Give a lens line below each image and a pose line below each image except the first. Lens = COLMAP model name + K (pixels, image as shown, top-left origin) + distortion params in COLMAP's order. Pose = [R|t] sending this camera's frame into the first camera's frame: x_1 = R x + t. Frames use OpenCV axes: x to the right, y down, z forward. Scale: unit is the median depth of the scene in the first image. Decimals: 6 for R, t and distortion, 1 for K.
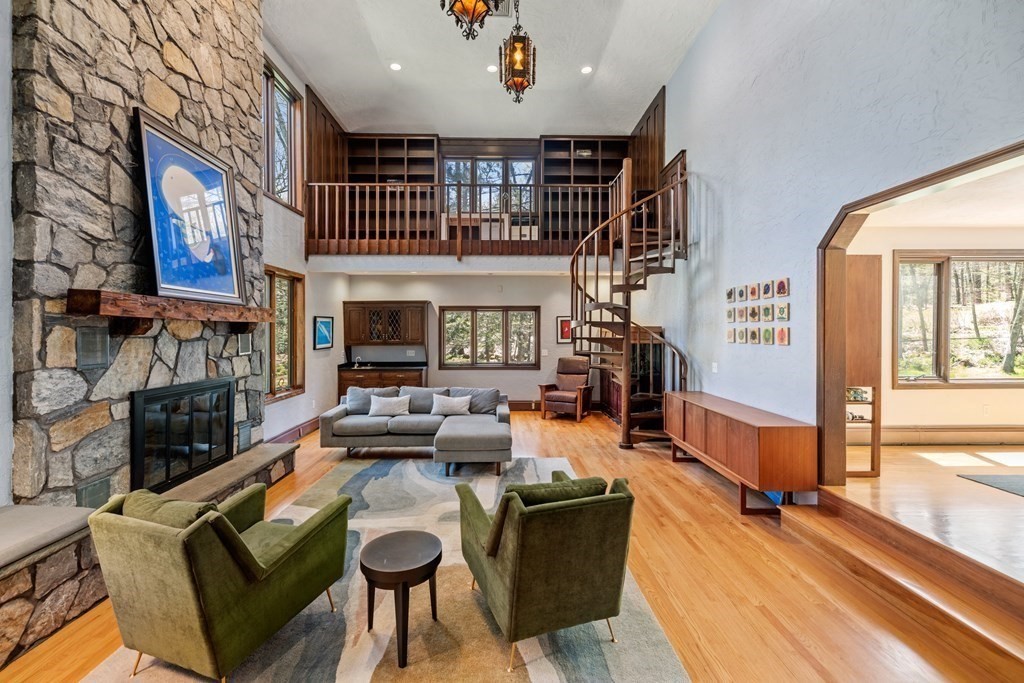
lens RADIAL K [[428.0, 0, 498.7], [0, 428.0, 332.7], [0, 0, 1]] dist [-0.001207, 0.000549]
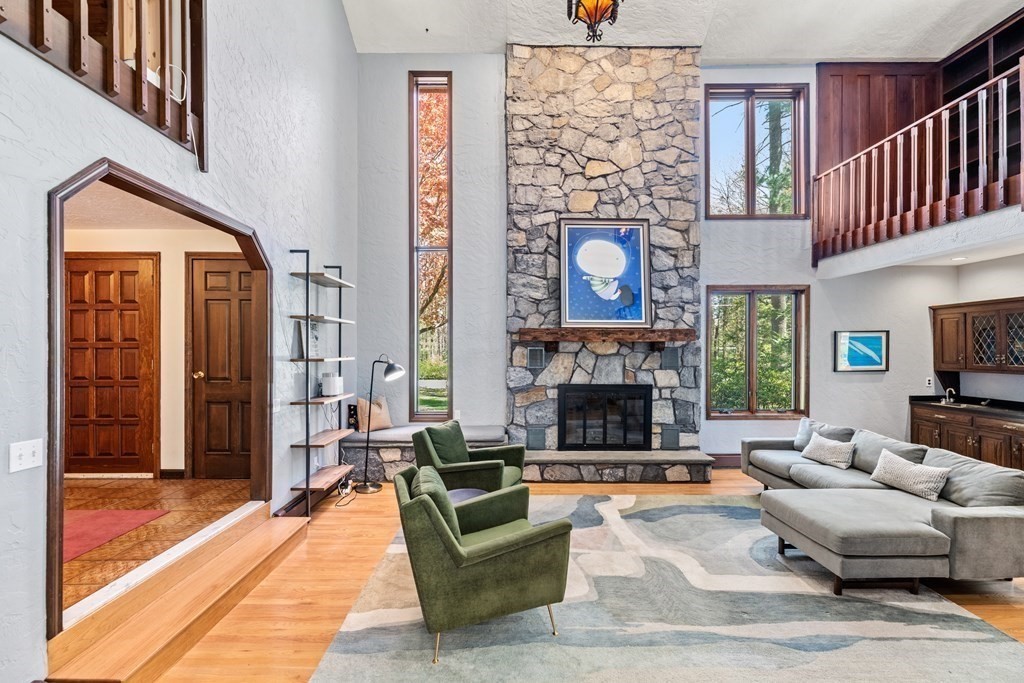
lens RADIAL K [[428.0, 0, 513.2], [0, 428.0, 347.4], [0, 0, 1]] dist [-0.001207, 0.000549]
pose [[0.004426, -0.000031, -0.999990, 0.691318], [-0.004605, 0.999989, -0.000051, -0.006611], [0.999980, 0.004605, 0.004426, 0.643691]]
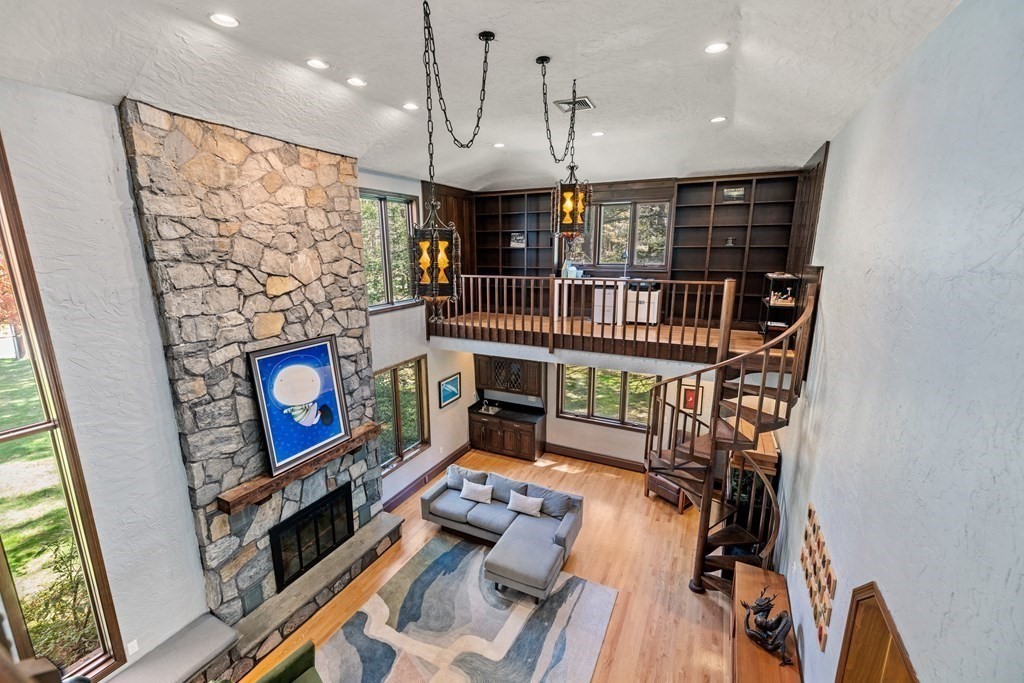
lens RADIAL K [[428.0, 0, 504.8], [0, 428.0, 342.9], [0, 0, 1]] dist [-0.001207, 0.000549]
pose [[0.890679, 0.089871, -0.445661, 0.429452], [0.005127, 0.978219, 0.207512, -0.673279], [0.454603, -0.187111, 0.870819, 0.127319]]
